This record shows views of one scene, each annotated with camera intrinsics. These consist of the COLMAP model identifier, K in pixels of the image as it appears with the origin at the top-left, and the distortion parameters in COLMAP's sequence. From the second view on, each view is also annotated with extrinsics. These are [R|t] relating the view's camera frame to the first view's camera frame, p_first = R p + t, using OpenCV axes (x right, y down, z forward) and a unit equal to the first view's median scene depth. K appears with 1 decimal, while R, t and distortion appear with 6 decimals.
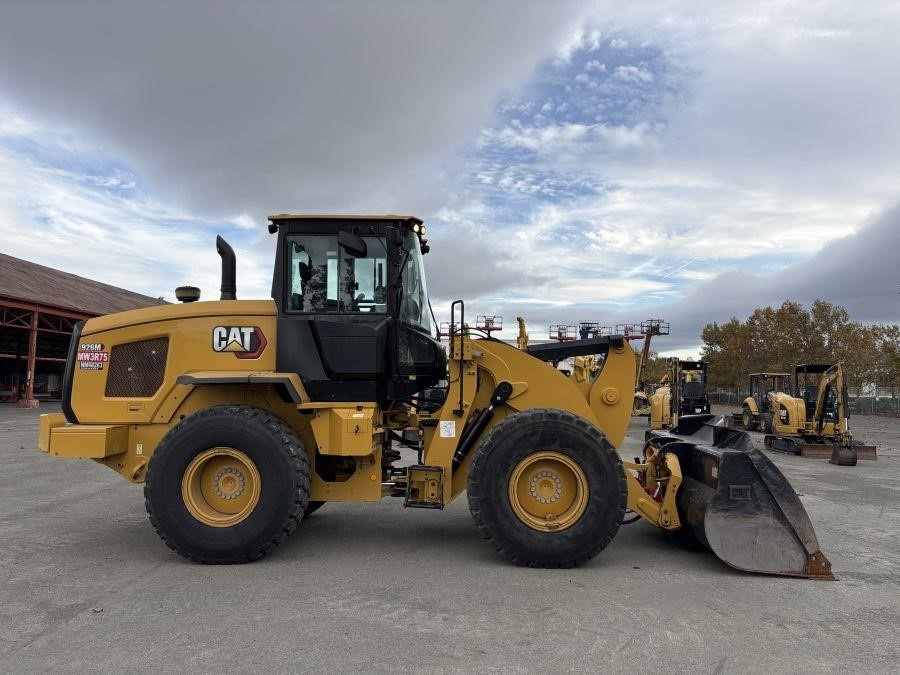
lens RADIAL K [[685.1, 0, 453.2], [0, 685.1, 319.9], [0, 0, 1]] dist [0.050833, -0.057805]
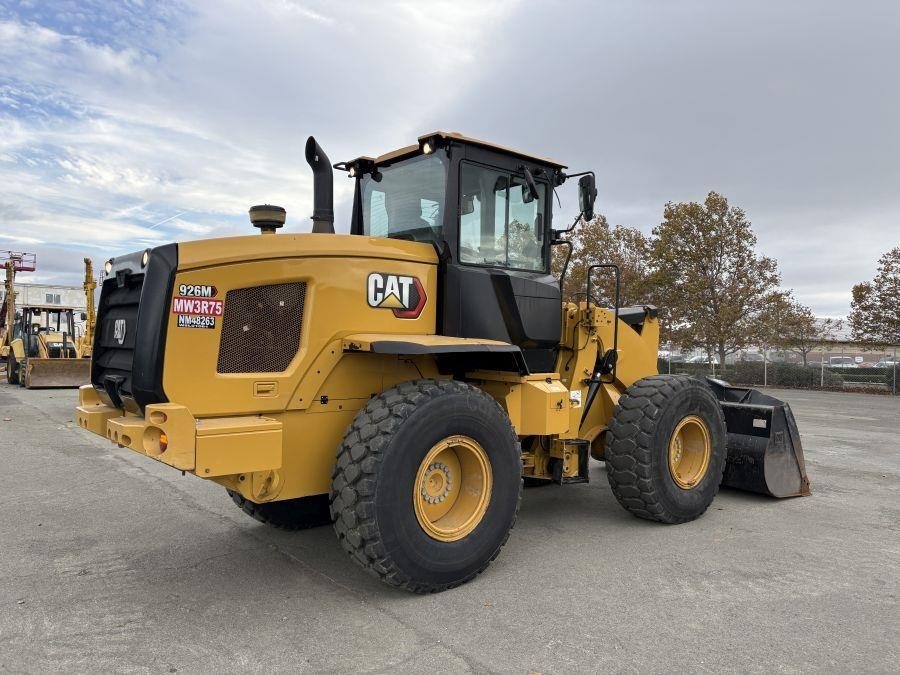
lens RADIAL K [[681.3, 0, 455.3], [0, 681.3, 336.2], [0, 0, 1]] dist [0.075345, -0.088168]
pose [[0.747188, 0.013258, 0.664481, -0.753664], [-0.074045, 0.995237, 0.063405, 0.024286], [-0.660475, -0.096577, 0.744611, 0.406659]]
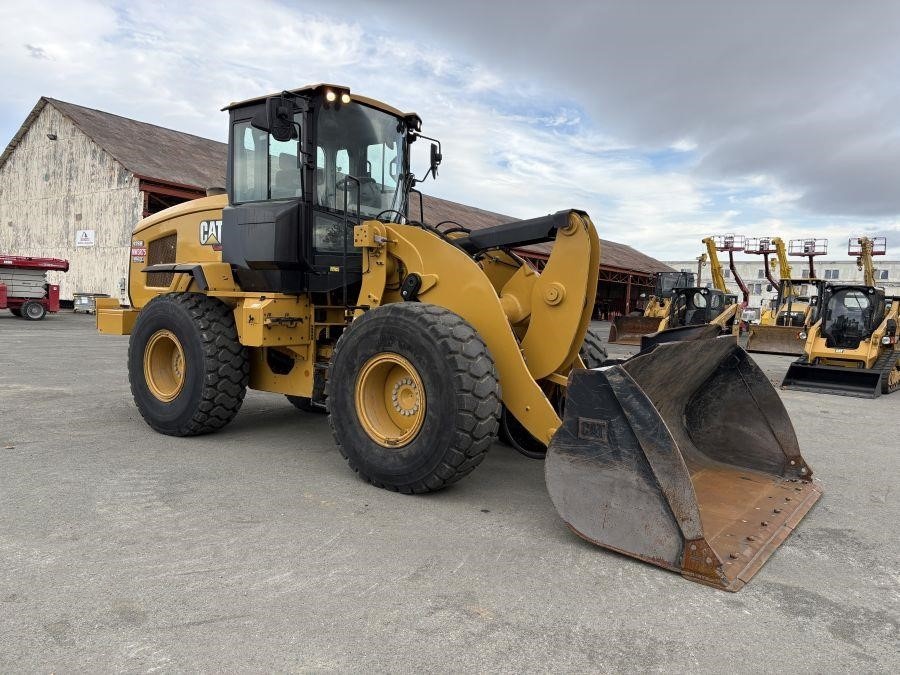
lens RADIAL K [[681.3, 0, 455.3], [0, 681.3, 336.2], [0, 0, 1]] dist [0.075345, -0.088168]
pose [[0.822085, 0.050269, -0.567141, 0.588223], [0.020806, 0.992777, 0.118155, 0.068604], [0.568984, -0.108933, 0.815102, 0.341538]]
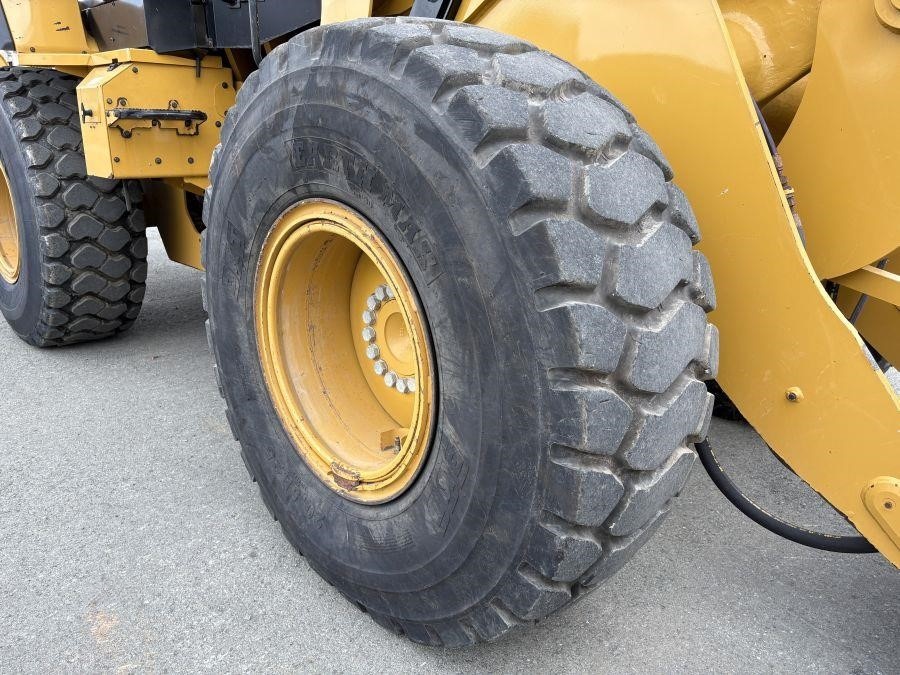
lens RADIAL K [[681.3, 0, 455.3], [0, 681.3, 336.2], [0, 0, 1]] dist [0.075345, -0.088168]
pose [[0.728565, 0.210526, -0.651821, 0.298953], [0.035849, 0.938574, 0.343211, 0.137906], [0.684037, -0.273419, 0.676265, 0.760942]]
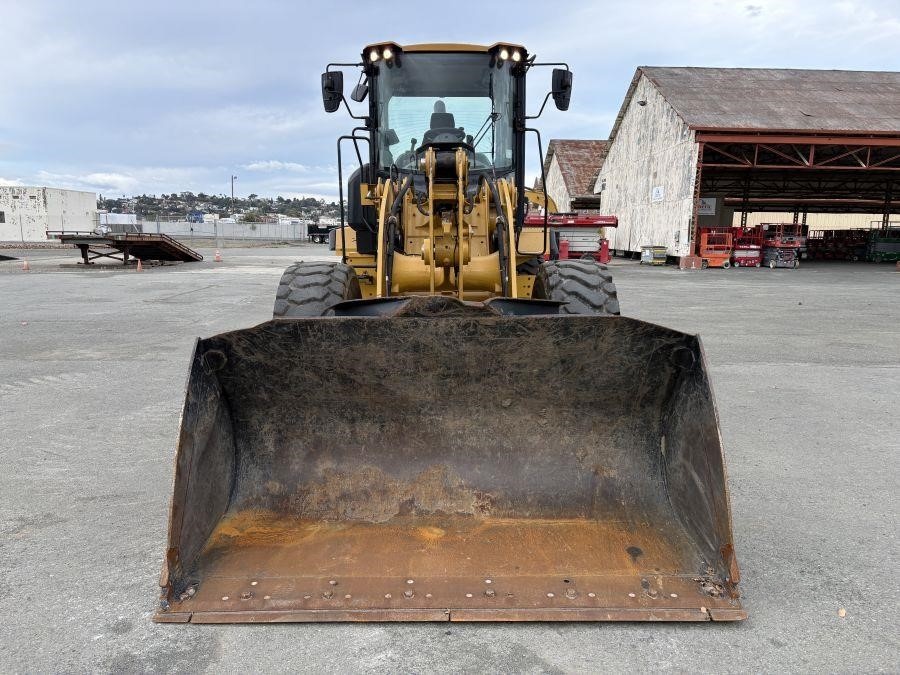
lens RADIAL K [[681.3, 0, 455.3], [0, 681.3, 336.2], [0, 0, 1]] dist [0.075345, -0.088168]
pose [[0.039365, 0.138558, -0.989572, 0.873045], [0.078817, 0.986823, 0.141309, 0.104826], [0.996112, -0.083557, 0.027926, 1.031372]]
